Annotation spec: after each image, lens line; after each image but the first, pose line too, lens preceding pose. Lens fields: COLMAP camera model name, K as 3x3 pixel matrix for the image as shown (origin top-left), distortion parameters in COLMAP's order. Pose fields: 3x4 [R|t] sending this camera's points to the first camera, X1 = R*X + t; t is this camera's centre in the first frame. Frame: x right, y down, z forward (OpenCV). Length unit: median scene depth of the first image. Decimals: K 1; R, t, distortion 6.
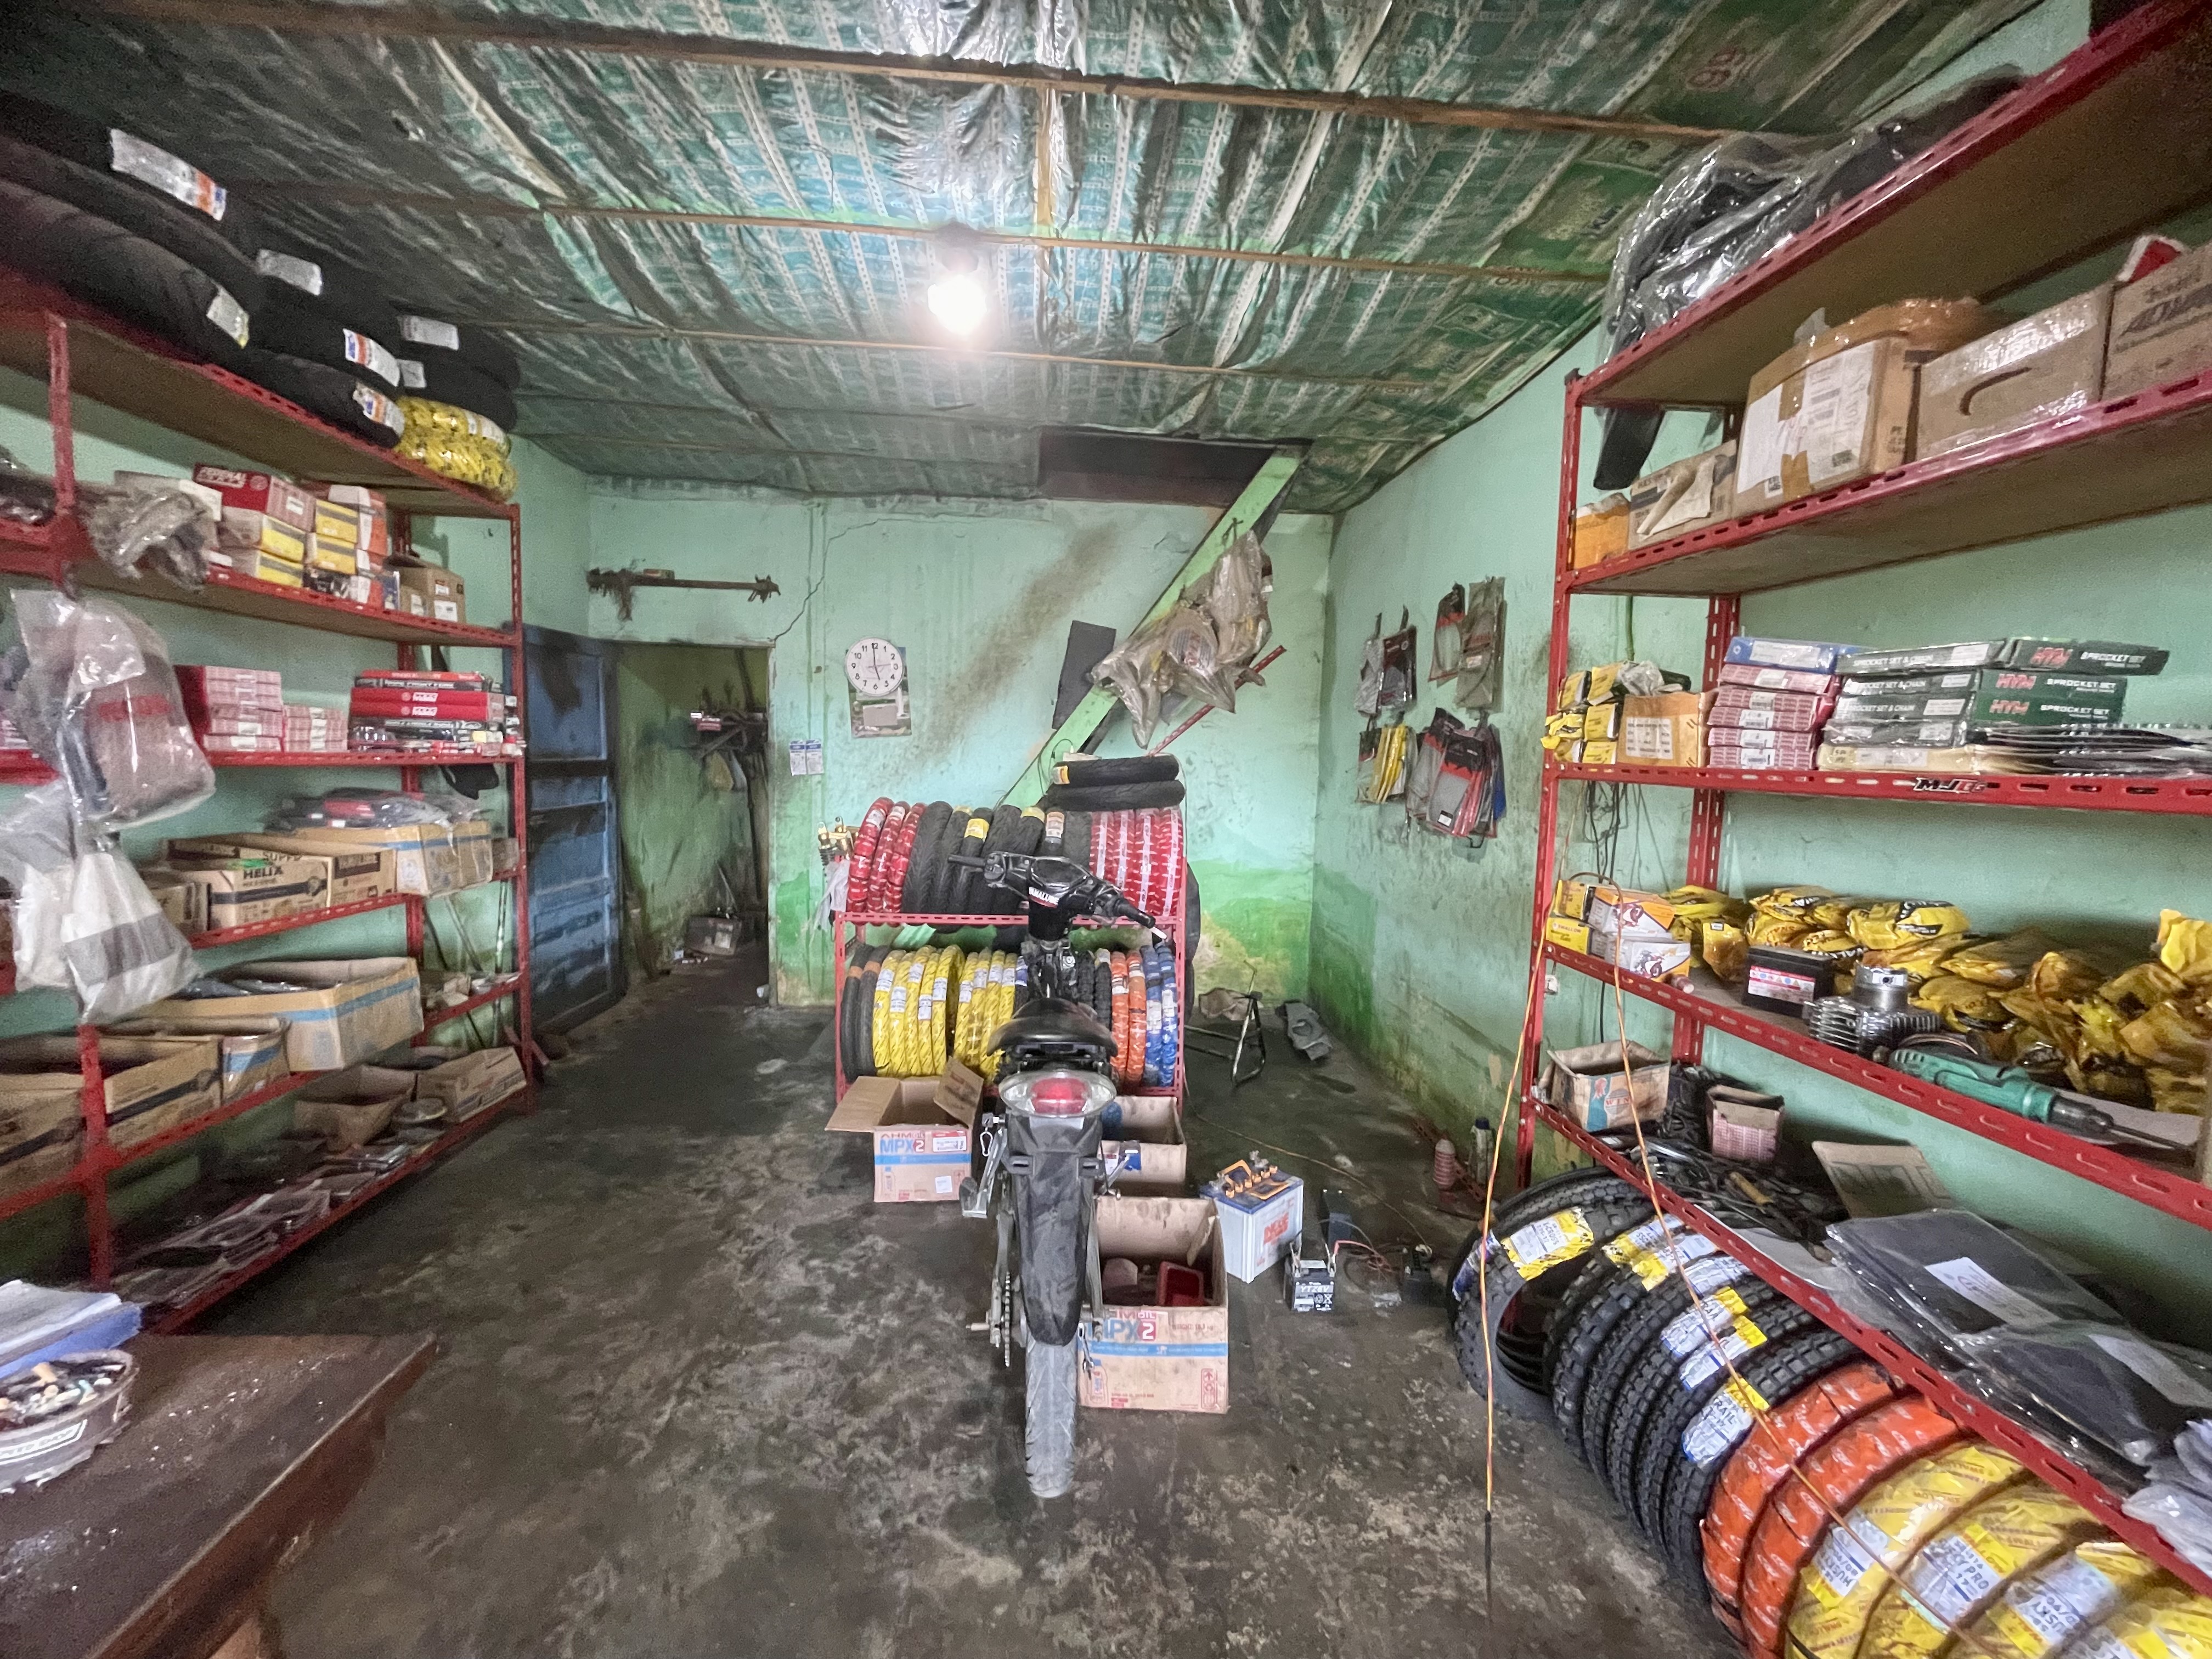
lens RADIAL K [[901.8, 0, 1106.0], [0, 901.8, 829.5], [0, 0, 1]] dist [0.002394, 0.000370]
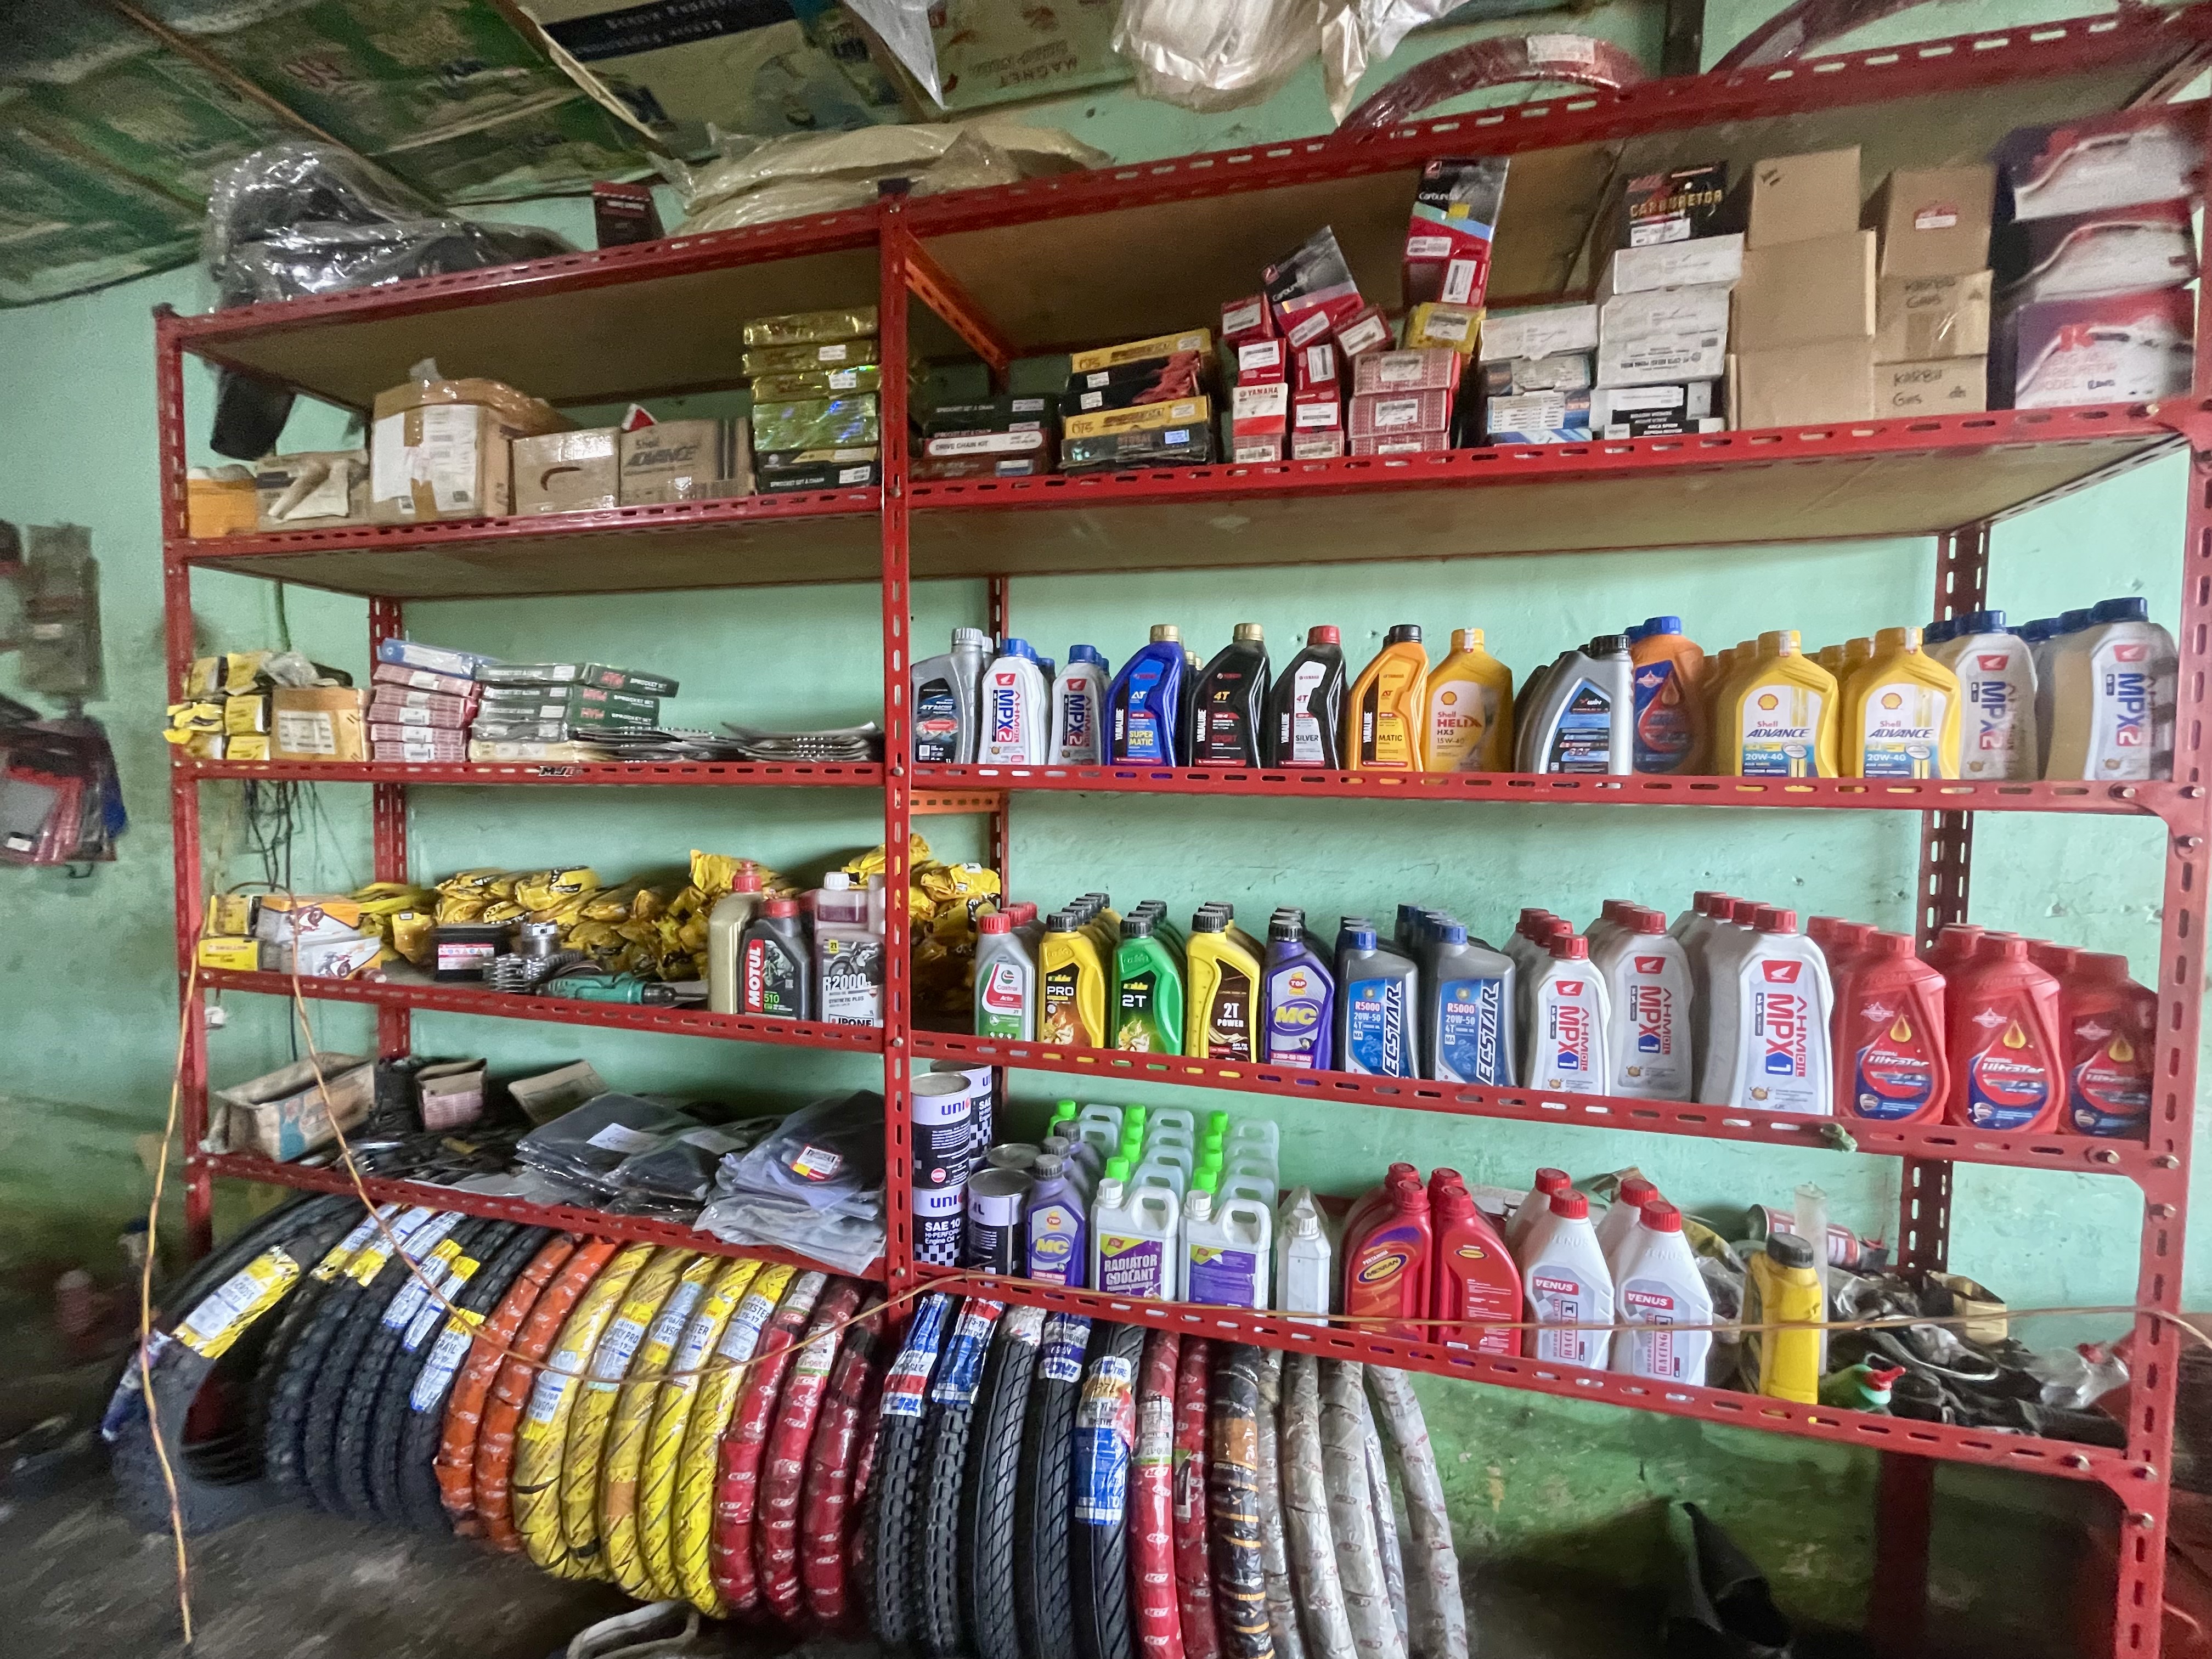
lens RADIAL K [[887.4, 0, 1108.1], [0, 887.4, 825.3], [0, 0, 1]] dist [-0.021204, 0.009817]
pose [[0.320351, -0.065112, 0.945058, -0.017794], [0.079289, 0.995977, 0.041743, 0.028036], [-0.943975, 0.061560, 0.324225, -0.114111]]
